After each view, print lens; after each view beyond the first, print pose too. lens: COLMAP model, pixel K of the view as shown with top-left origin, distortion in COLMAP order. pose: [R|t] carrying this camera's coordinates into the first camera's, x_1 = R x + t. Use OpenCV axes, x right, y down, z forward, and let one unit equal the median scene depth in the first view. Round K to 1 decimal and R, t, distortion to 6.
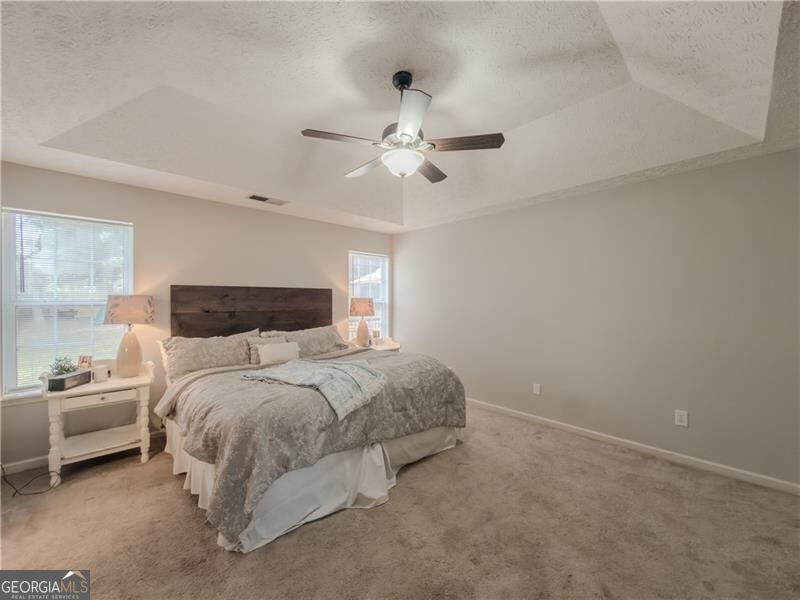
lens RADIAL K [[324.6, 0, 401.3], [0, 324.6, 300.9], [0, 0, 1]] dist [0.001545, 0.000399]
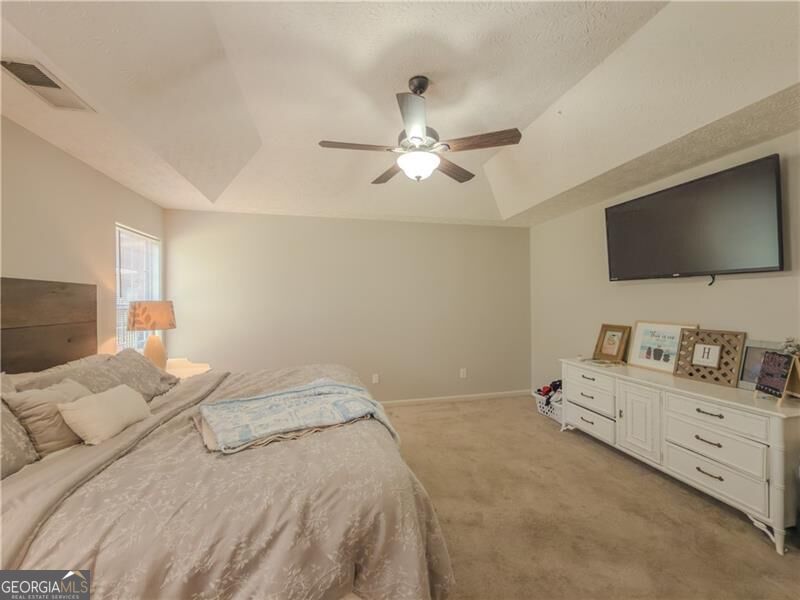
lens RADIAL K [[324.6, 0, 401.3], [0, 324.6, 300.9], [0, 0, 1]] dist [0.001545, 0.000399]
pose [[0.504618, -0.001686, 0.863341, -0.614051], [0.012683, 0.999905, -0.005461, -0.000323], [-0.863249, 0.013705, 0.504591, 0.375653]]
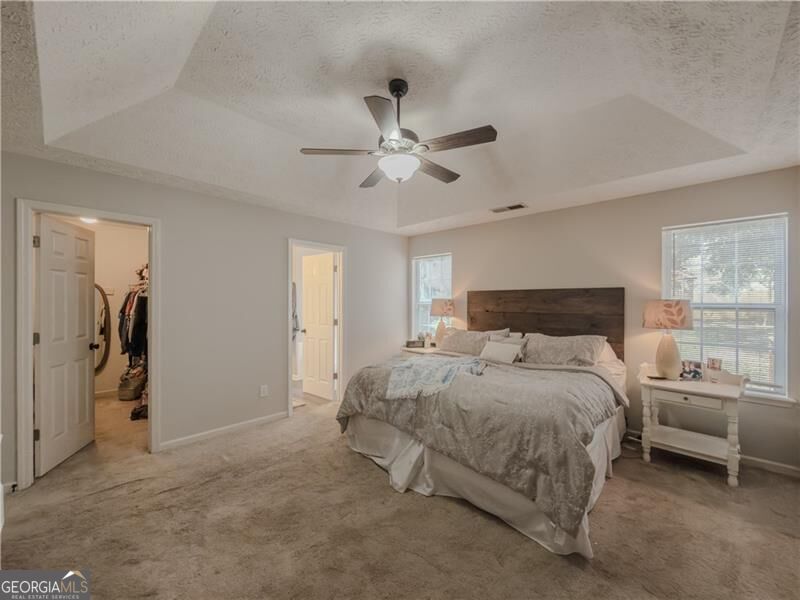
lens RADIAL K [[324.6, 0, 401.3], [0, 324.6, 300.9], [0, 0, 1]] dist [0.001545, 0.000399]
pose [[0.045290, -0.002863, -0.998970, 0.702120], [-0.005840, 0.999978, -0.003131, -0.001198], [0.998957, 0.005976, 0.045272, 0.663254]]
